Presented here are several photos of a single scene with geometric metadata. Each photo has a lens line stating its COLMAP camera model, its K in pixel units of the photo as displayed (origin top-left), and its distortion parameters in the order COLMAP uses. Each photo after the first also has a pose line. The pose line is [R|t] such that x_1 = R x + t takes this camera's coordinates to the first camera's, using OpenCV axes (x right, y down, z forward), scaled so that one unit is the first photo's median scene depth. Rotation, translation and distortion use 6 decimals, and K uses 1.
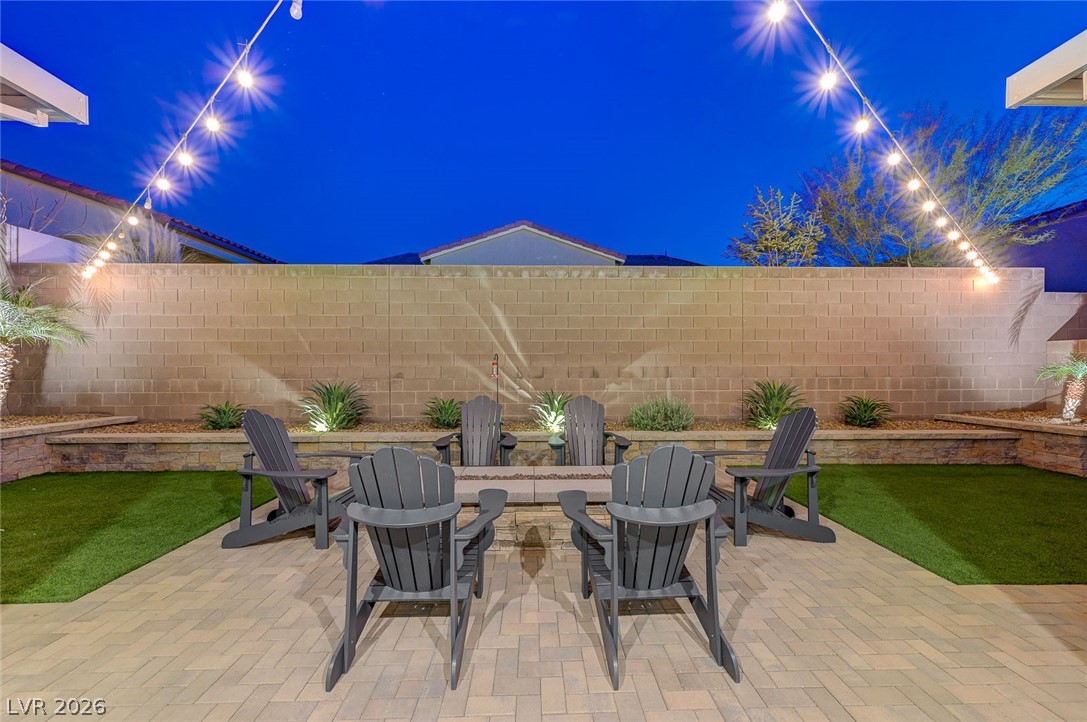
lens RADIAL K [[432.3, 0, 543.2], [0, 432.3, 366.4], [0, 0, 1]] dist [-0.003894, -0.000189]
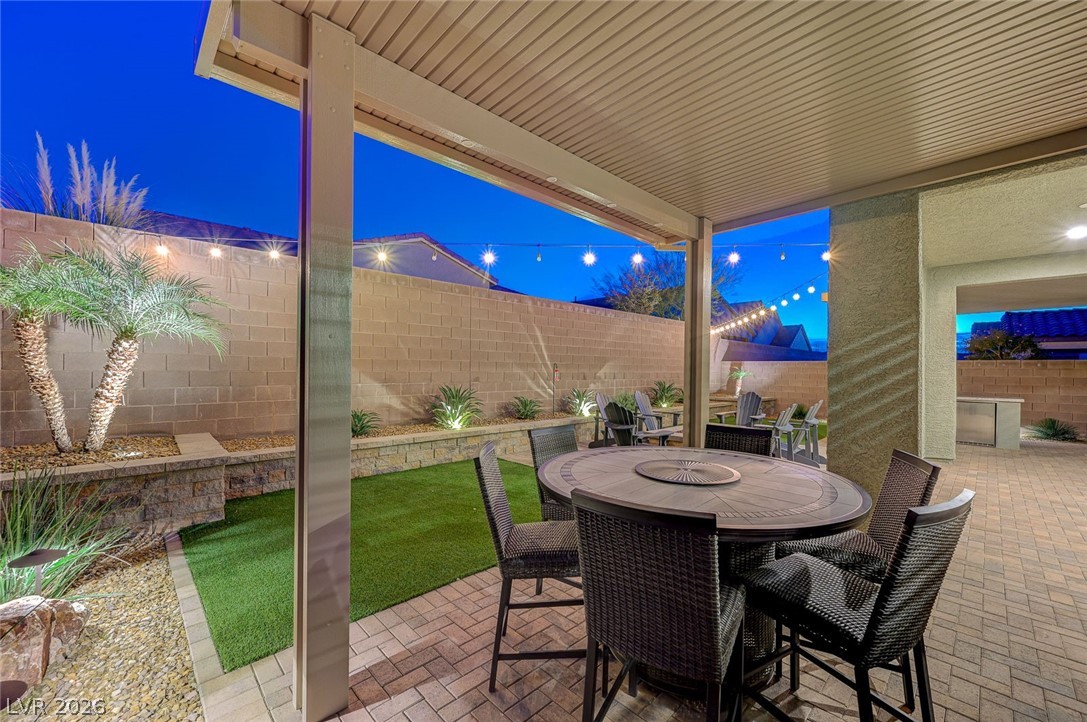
lens RADIAL K [[432.3, 0, 541.5], [0, 432.3, 365.4], [0, 0, 1]] dist [-0.003894, -0.000189]
pose [[0.747758, 0.013935, 0.663825, -0.965101], [-0.005021, 0.999870, -0.015334, -0.000430], [-0.663952, 0.008133, 0.747731, -0.012598]]
